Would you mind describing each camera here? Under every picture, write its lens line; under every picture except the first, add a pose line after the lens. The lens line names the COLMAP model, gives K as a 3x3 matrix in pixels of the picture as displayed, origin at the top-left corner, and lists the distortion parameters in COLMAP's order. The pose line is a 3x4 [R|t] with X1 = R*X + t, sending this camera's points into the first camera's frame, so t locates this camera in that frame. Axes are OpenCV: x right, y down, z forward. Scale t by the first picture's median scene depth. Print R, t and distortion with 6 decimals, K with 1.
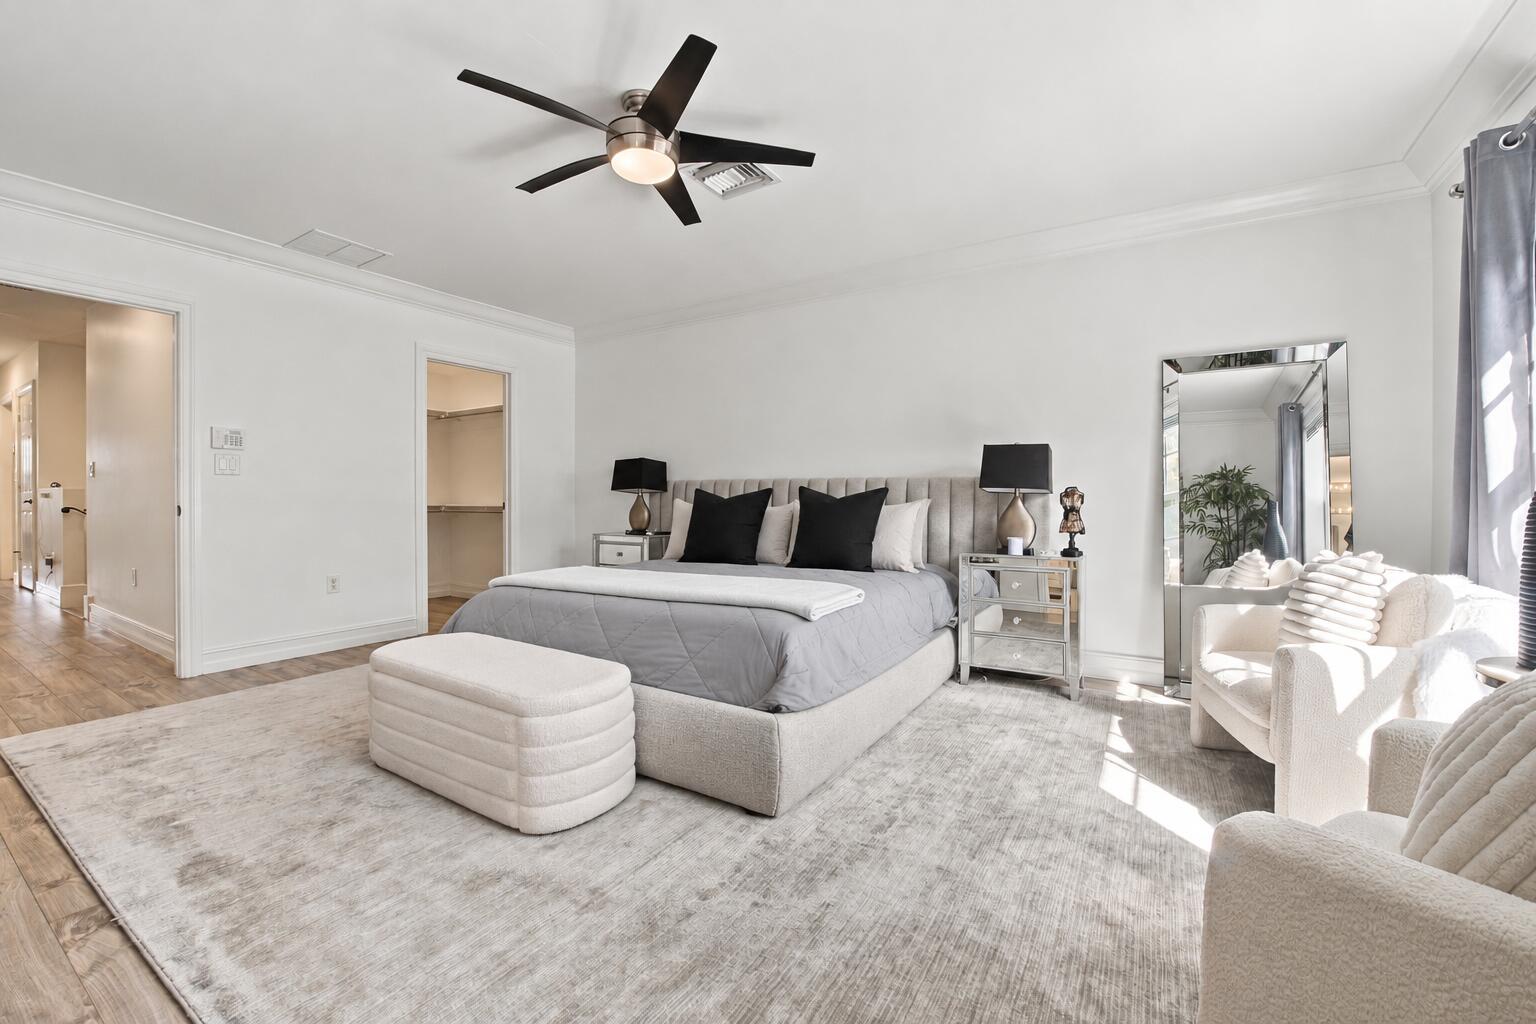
lens RADIAL K [[628.0, 0, 766.4], [0, 628.0, 500.2], [0, 0, 1]] dist [-0.019875, 0.000419]
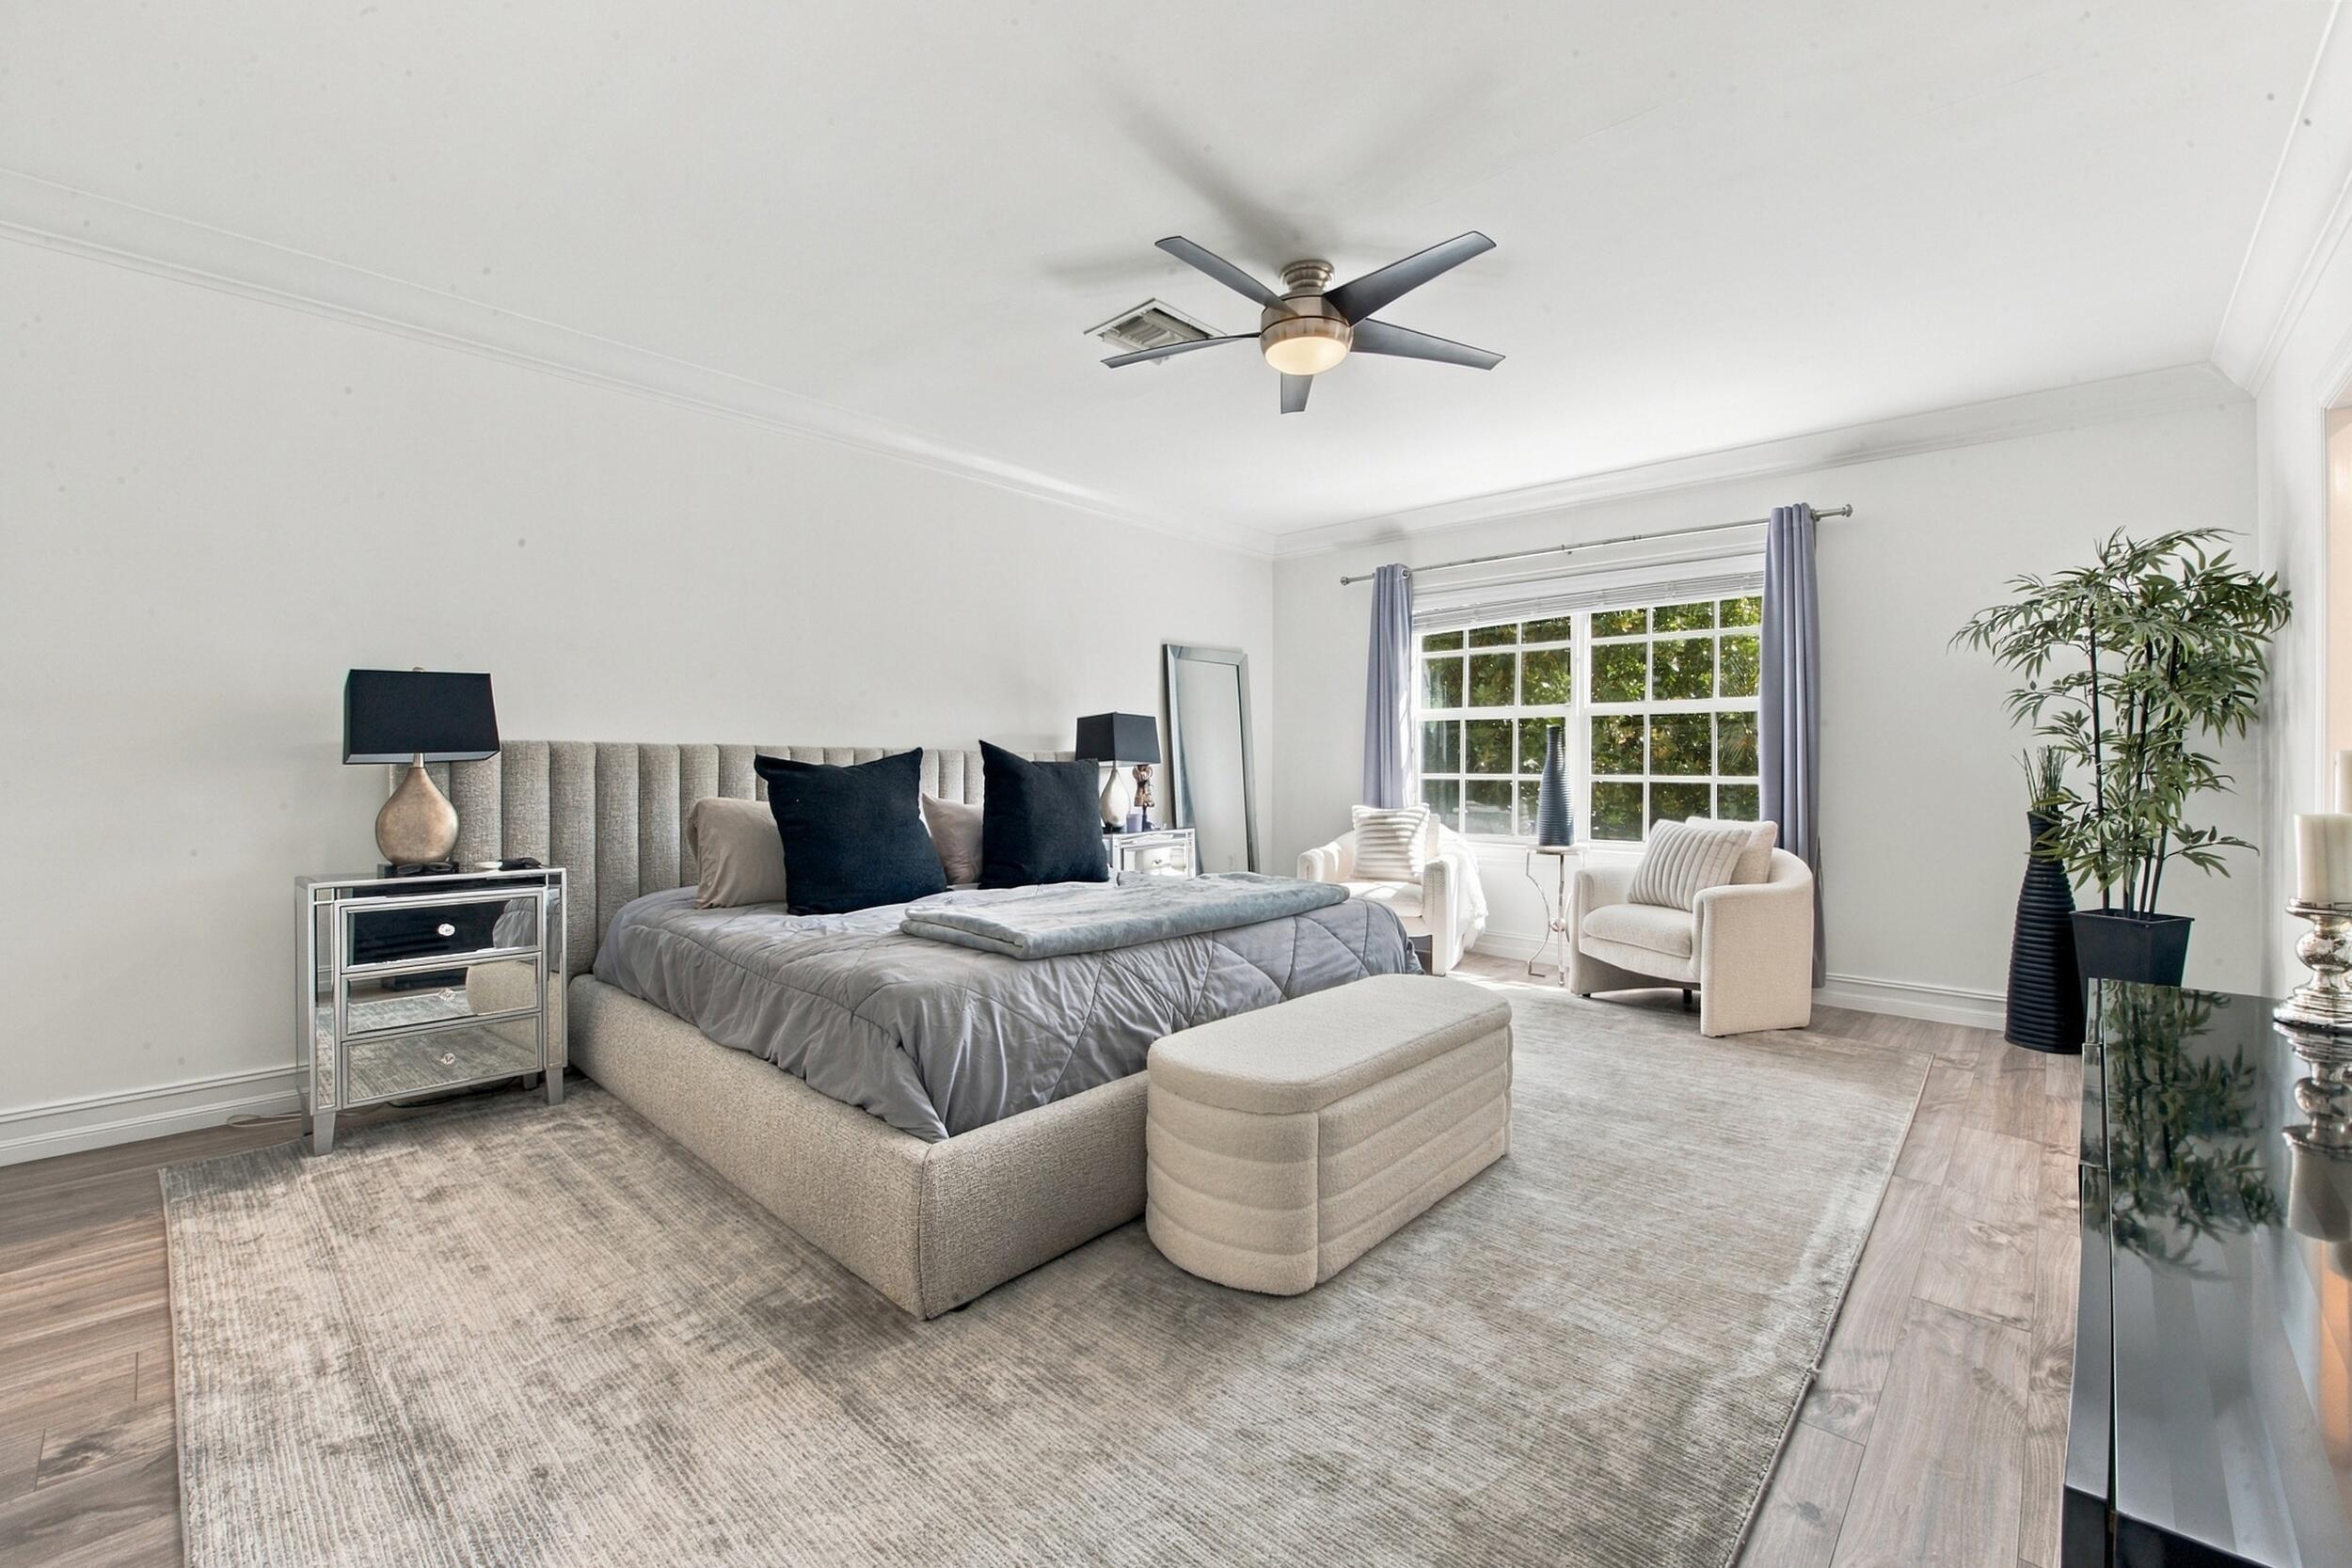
lens RADIAL K [[961.5, 0, 1173.6], [0, 961.5, 765.9], [0, 0, 1]] dist [-0.019875, 0.000419]
pose [[0.165216, 0.007505, 0.986229, -0.696424], [0.001424, 0.999968, -0.007848, -0.005359], [-0.986256, 0.002701, 0.165200, 0.472496]]
